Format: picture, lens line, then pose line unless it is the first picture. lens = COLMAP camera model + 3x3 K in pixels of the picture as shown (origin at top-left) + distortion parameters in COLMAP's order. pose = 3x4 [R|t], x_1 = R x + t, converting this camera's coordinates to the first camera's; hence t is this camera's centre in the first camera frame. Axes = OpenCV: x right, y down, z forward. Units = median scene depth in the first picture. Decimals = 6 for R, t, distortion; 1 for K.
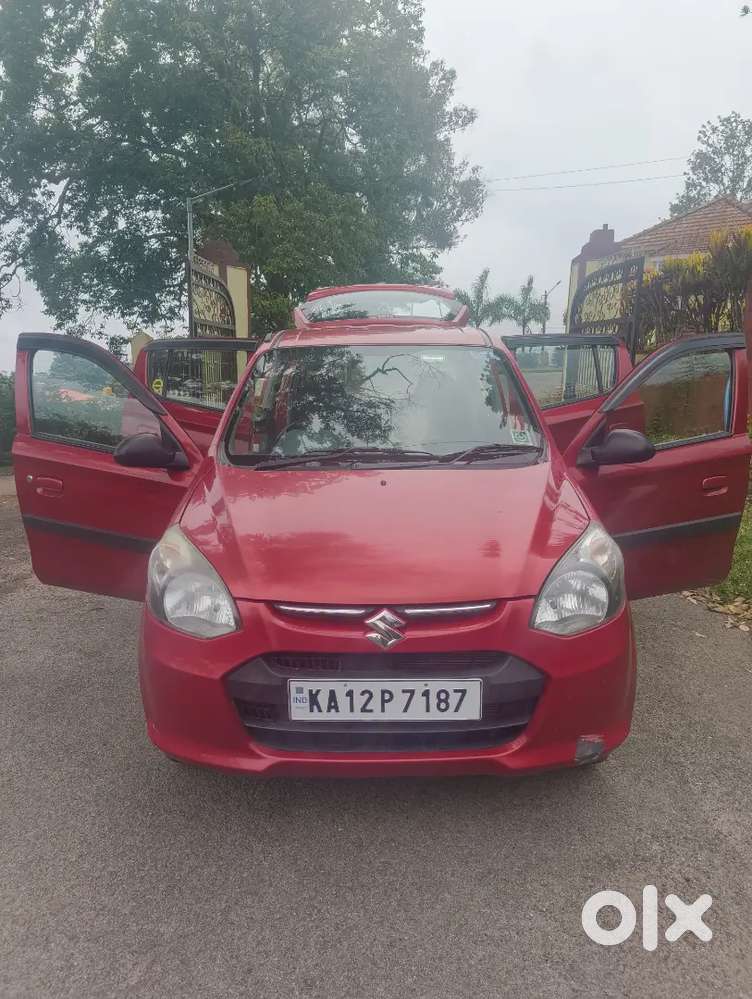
lens RADIAL K [[690.9, 0, 368.3], [0, 690.9, 494.1], [0, 0, 1]] dist [0.024039, 0.000351]
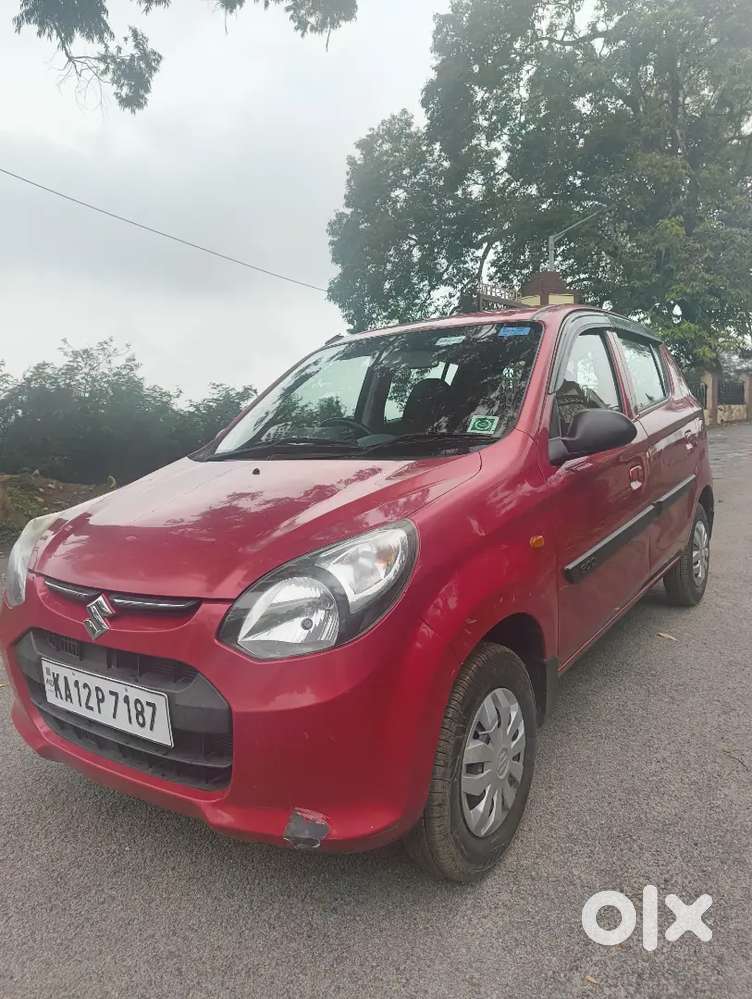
lens RADIAL K [[691.6, 0, 381.3], [0, 691.6, 499.2], [0, 0, 1]] dist [0.051665, -0.061026]
pose [[0.829657, 0.036571, -0.557075, 0.770257], [-0.069634, 0.996838, -0.038266, 0.052444], [0.553914, 0.070538, 0.829580, 0.430258]]
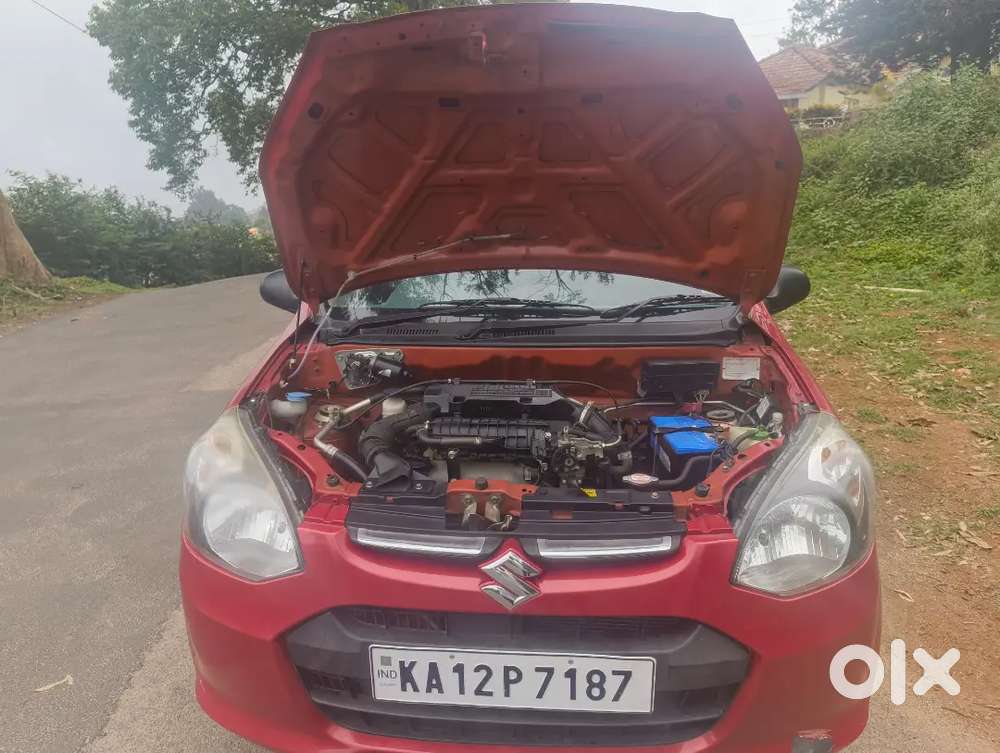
lens RADIAL K [[692.3, 0, 500.0], [0, 692.3, 376.5], [0, 0, 1]] dist [0.051665, -0.061026]
pose [[0.998493, 0.014122, -0.053040, 0.044451], [-0.010651, 0.997818, 0.065155, -0.042398], [0.053845, -0.064491, 0.996465, 0.323866]]
